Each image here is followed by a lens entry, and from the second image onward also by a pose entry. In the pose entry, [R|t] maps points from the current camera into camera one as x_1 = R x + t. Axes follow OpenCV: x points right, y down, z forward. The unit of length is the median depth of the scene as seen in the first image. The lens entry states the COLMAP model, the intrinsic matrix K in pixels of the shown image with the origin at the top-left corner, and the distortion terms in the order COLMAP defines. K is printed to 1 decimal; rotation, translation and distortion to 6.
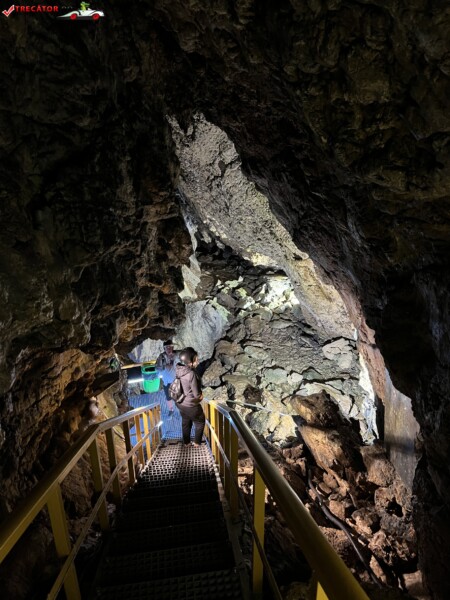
lens RADIAL K [[456.5, 0, 224.6], [0, 456.5, 299.9], [0, 0, 1]] dist [0.056624, -0.067227]
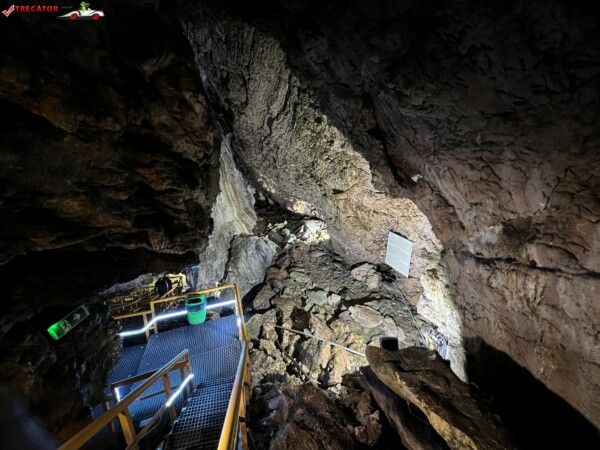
lens RADIAL K [[241.8, 0, 301.3], [0, 241.8, 225.4], [0, 0, 1]] dist [-0.002859, -0.000468]
pose [[0.994410, -0.009355, 0.105170, 0.006182], [0.017464, 0.996920, -0.076451, 0.026019], [-0.104131, 0.077860, 0.991511, 0.327783]]
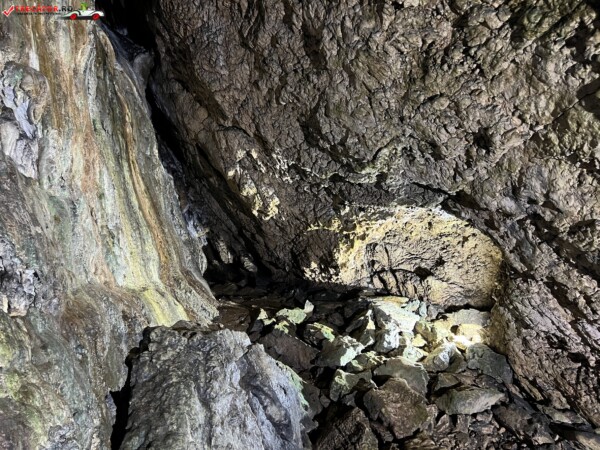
lens RADIAL K [[456.5, 0, 302.3], [0, 456.5, 225.5], [0, 0, 1]] dist [0.056624, -0.067227]
pose [[0.986081, -0.011077, 0.165894, -0.057671], [0.068223, 0.936867, -0.342966, 0.042852], [-0.151621, 0.349510, 0.924583, 0.693321]]
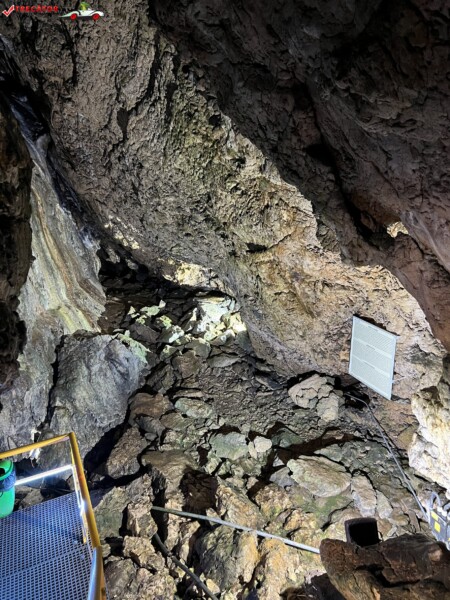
lens RADIAL K [[456.5, 0, 228.5], [0, 456.5, 302.0], [0, 0, 1]] dist [0.056624, -0.067227]
pose [[0.981116, -0.055735, 0.185216, 0.005153], [0.070171, 0.994910, -0.072316, 0.015281], [-0.180243, 0.083947, 0.980033, 0.319989]]
